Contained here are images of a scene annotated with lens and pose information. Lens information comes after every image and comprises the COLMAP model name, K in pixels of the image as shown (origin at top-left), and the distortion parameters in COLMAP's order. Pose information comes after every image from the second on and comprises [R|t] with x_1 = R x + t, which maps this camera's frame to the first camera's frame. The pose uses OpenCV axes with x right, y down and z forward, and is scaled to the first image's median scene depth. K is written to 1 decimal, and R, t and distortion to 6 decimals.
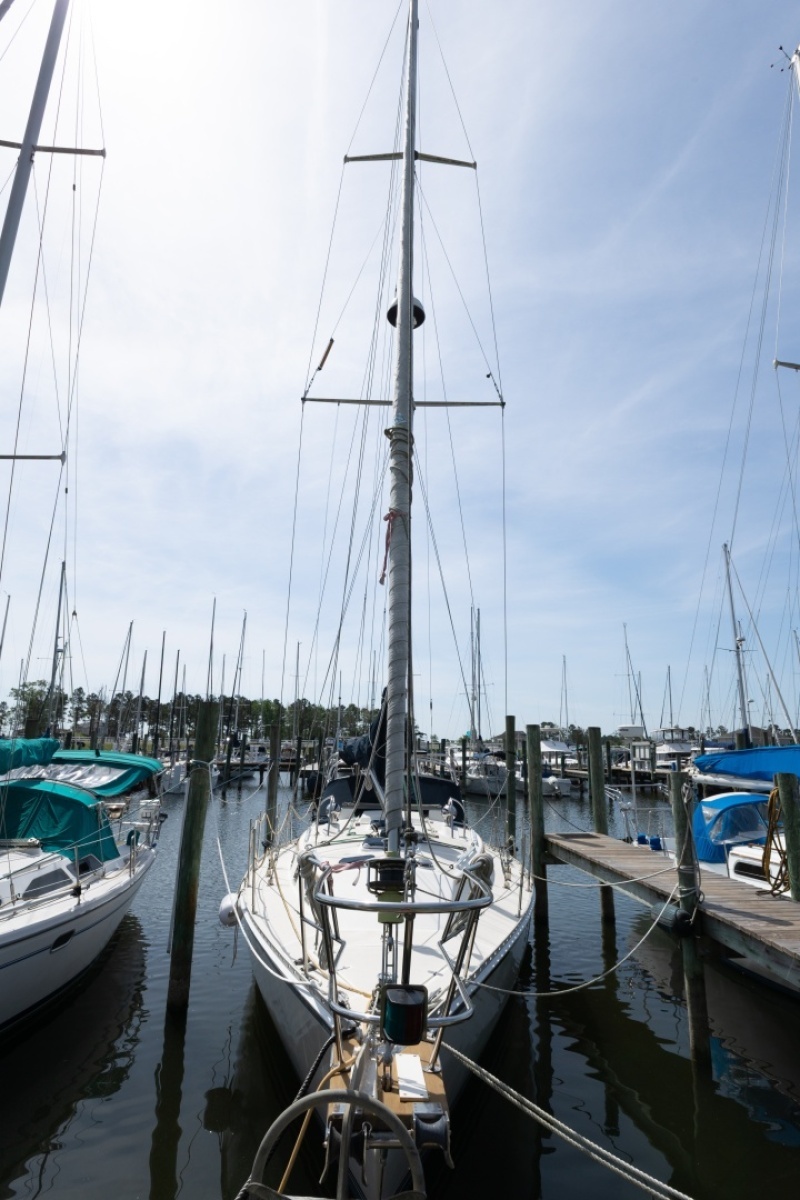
lens RADIAL K [[633.9, 0, 388.6], [0, 633.9, 628.1], [0, 0, 1]] dist [0.015597, -0.000263]
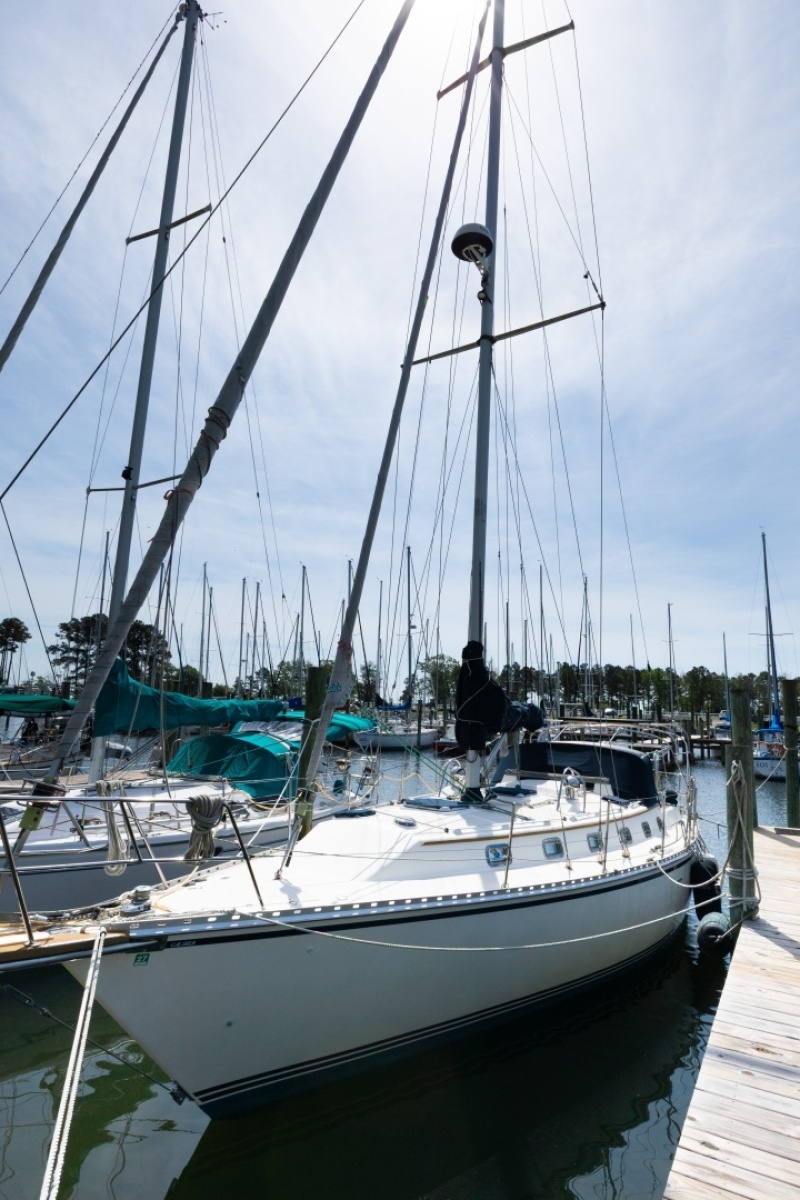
lens RADIAL K [[658.1, 0, 399.9], [0, 658.1, 626.1], [0, 0, 1]] dist [0.016469, -0.000450]
pose [[0.832927, -0.054655, -0.550677, 0.385189], [0.079802, 0.996572, 0.021795, 0.025432], [0.547598, -0.062099, 0.834434, 0.095738]]
